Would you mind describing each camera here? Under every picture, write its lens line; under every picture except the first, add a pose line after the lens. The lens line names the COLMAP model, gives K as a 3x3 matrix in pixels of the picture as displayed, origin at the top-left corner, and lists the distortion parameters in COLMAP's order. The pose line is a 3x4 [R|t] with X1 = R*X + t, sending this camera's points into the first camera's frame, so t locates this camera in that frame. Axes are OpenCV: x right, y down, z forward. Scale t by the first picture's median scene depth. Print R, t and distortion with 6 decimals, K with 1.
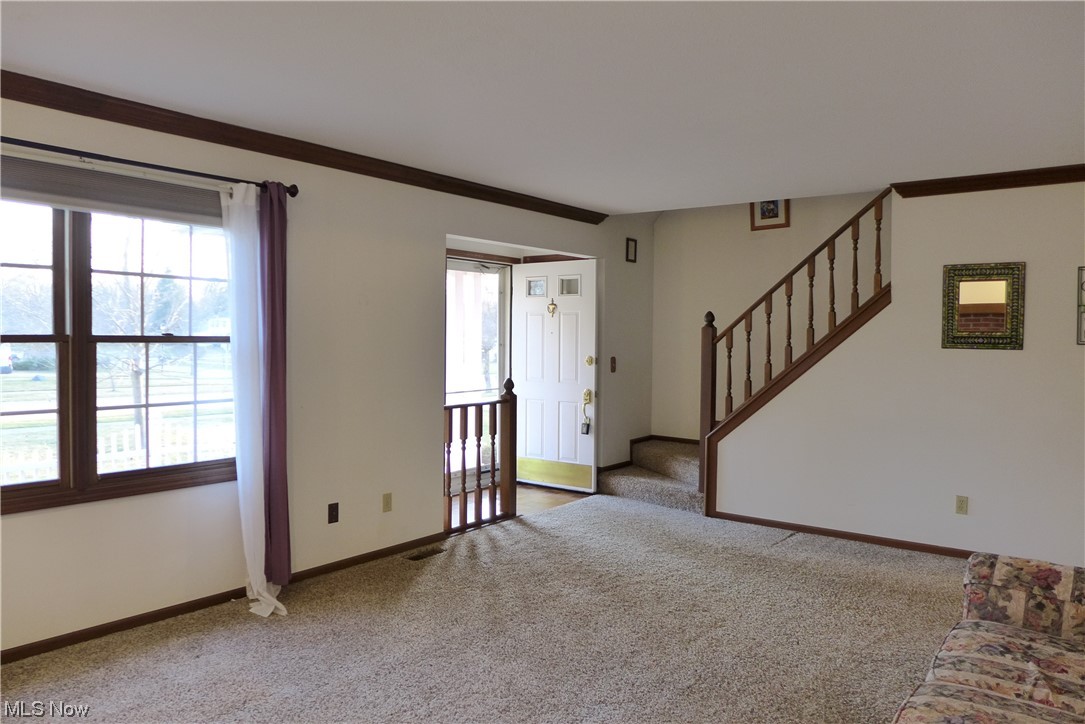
lens RADIAL K [[755.9, 0, 539.5], [0, 755.9, 357.7], [0, 0, 1]] dist [-0.053012, 0.004196]
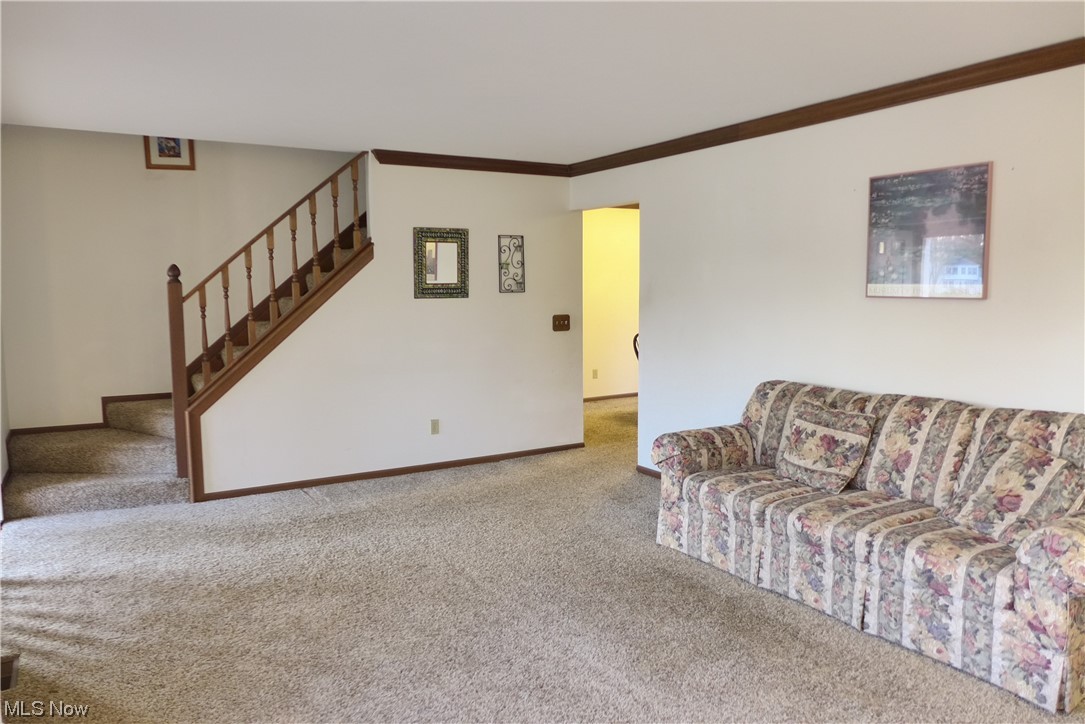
lens RADIAL K [[755.9, 0, 539.5], [0, 755.9, 357.7], [0, 0, 1]] dist [-0.053012, 0.004196]
pose [[0.353381, -0.102248, 0.929875, -0.494276], [0.038512, 0.994756, 0.094746, -0.024447], [-0.934686, 0.002330, 0.355466, 0.383336]]
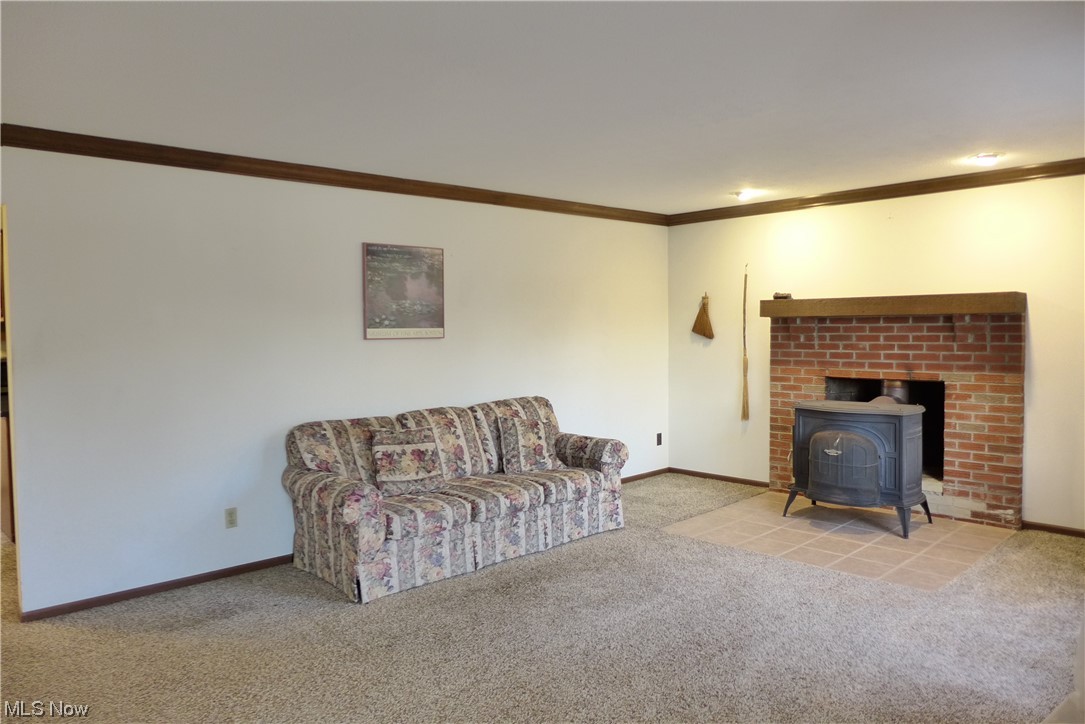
lens RADIAL K [[755.9, 0, 539.5], [0, 755.9, 357.7], [0, 0, 1]] dist [-0.053012, 0.004196]
pose [[-0.989092, -0.003160, 0.147265, 0.012436], [0.007168, 0.997553, 0.069551, -0.042645], [-0.147124, 0.069848, -0.986649, 1.279758]]
